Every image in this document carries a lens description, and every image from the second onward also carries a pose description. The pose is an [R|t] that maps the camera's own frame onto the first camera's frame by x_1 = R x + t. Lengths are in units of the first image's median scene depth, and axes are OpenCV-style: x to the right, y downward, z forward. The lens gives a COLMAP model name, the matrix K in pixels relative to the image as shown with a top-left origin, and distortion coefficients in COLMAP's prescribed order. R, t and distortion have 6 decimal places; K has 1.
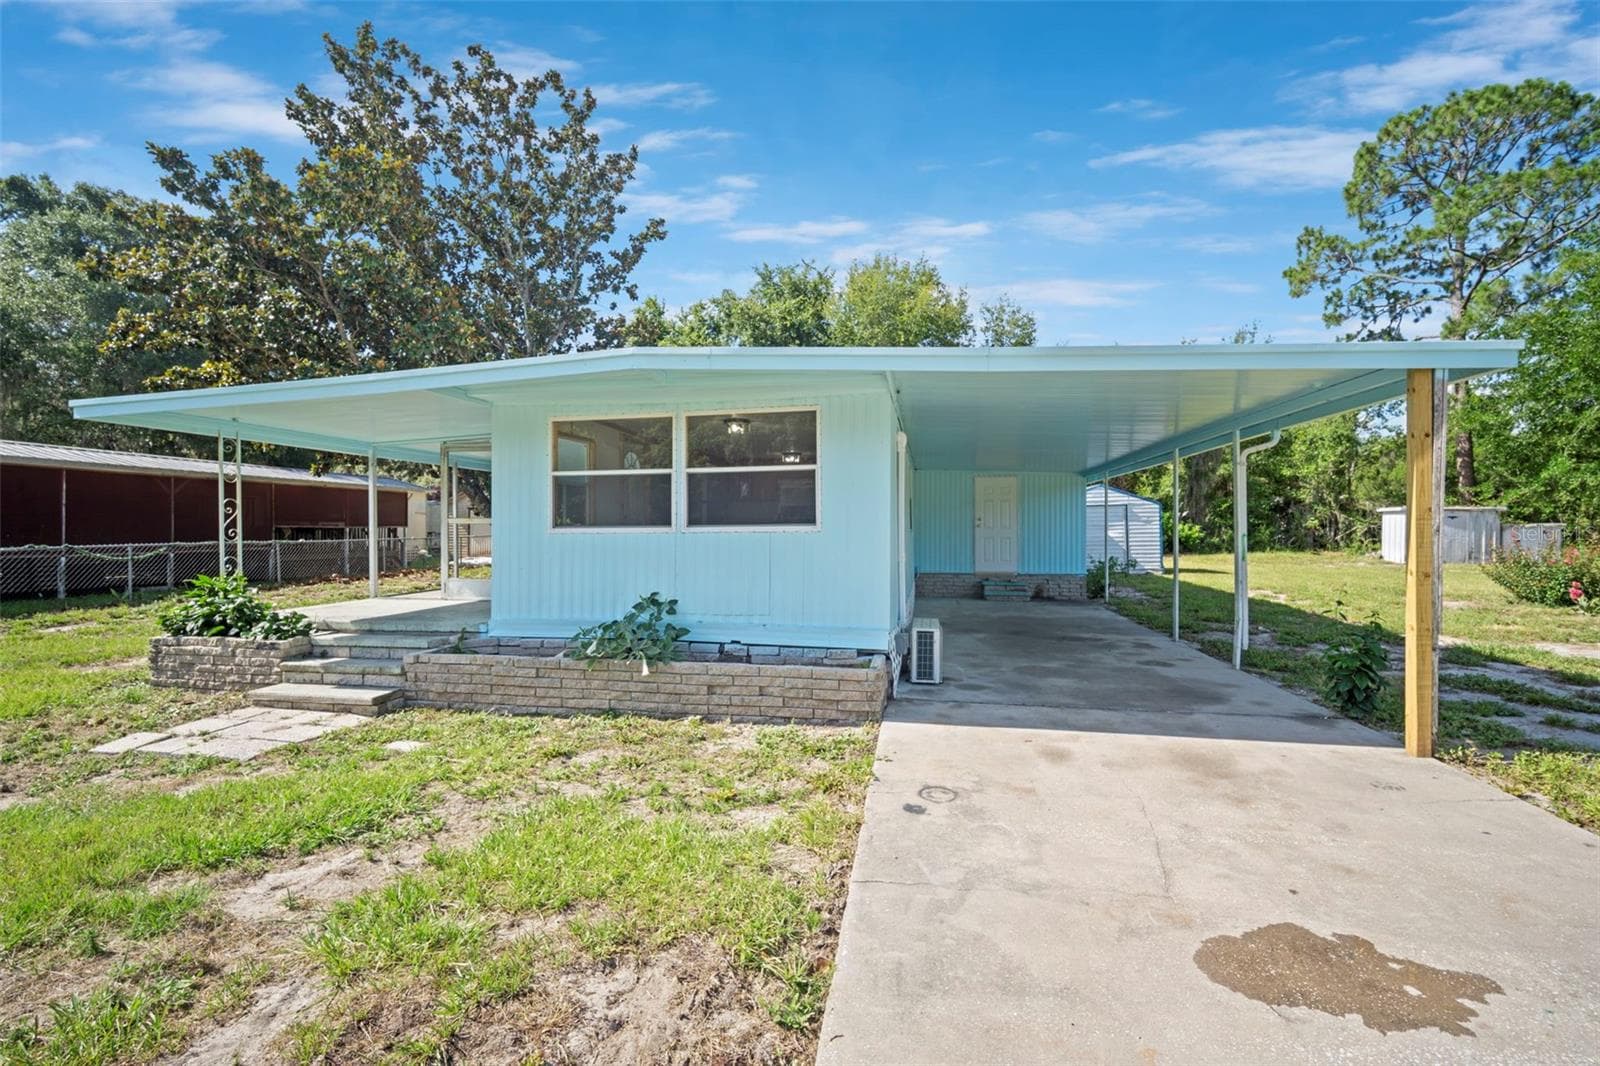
lens RADIAL K [[691.5, 0, 800.0], [0, 691.5, 533.0], [0, 0, 1]] dist [-0.001594, 0.000129]
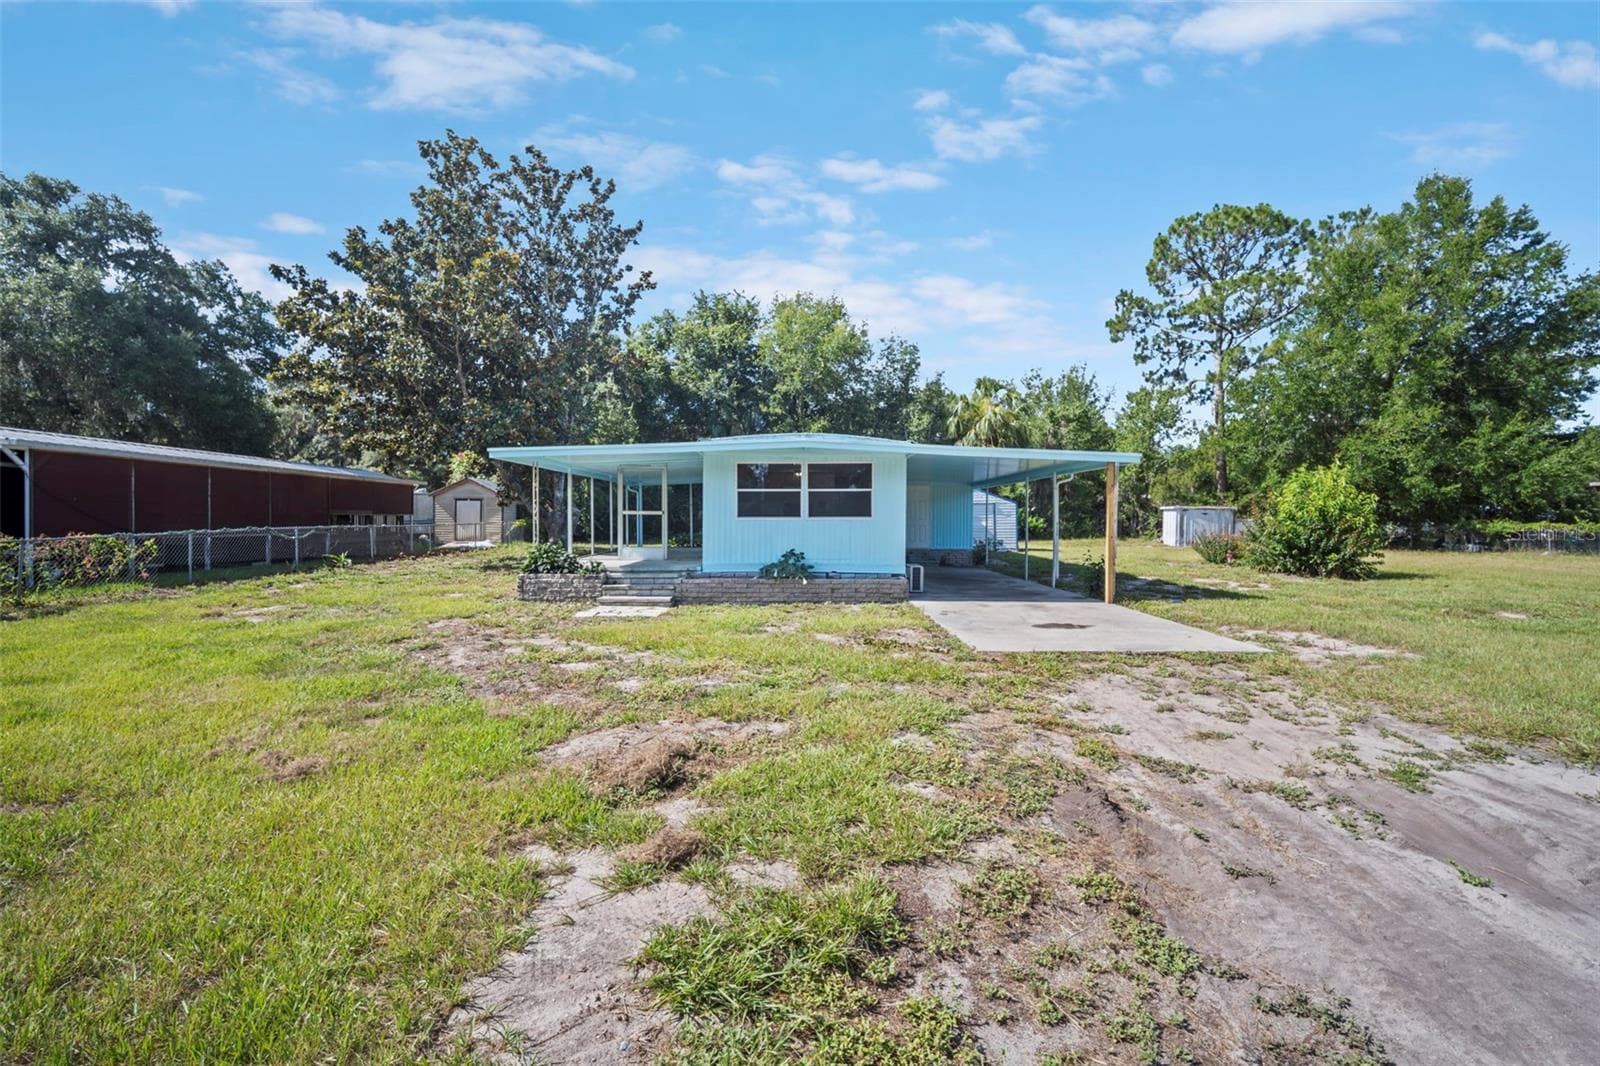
lens RADIAL K [[691.5, 0, 800.0], [0, 691.5, 533.0], [0, 0, 1]] dist [-0.001594, 0.000129]
pose [[0.983600, 0.002969, 0.180338, -0.187541], [-0.005452, 0.999897, 0.013279, 0.003461], [-0.180280, -0.014045, 0.983515, -0.345153]]
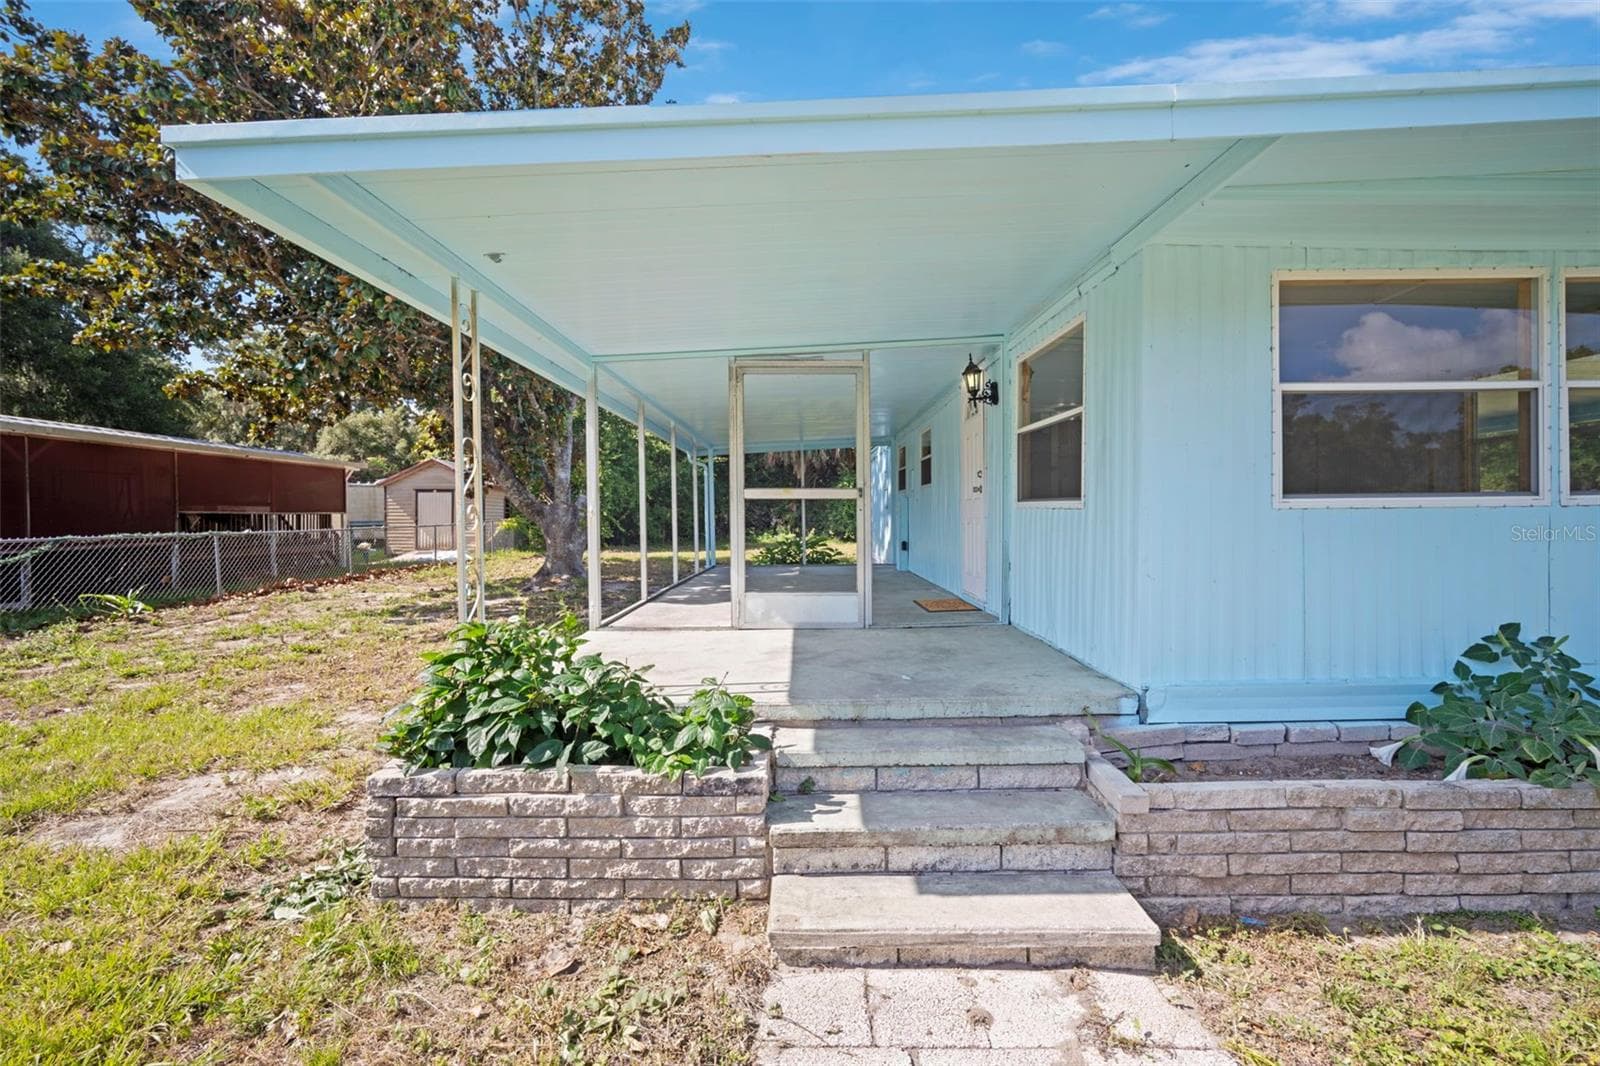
lens RADIAL K [[688.7, 0, 811.2], [0, 688.7, 530.0], [0, 0, 1]] dist [-0.005596, 0.000150]
pose [[0.982409, -0.008971, 0.186524, -0.271199], [0.006285, 0.999868, 0.014985, 0.002186], [-0.186634, -0.013549, 0.982336, 0.202382]]
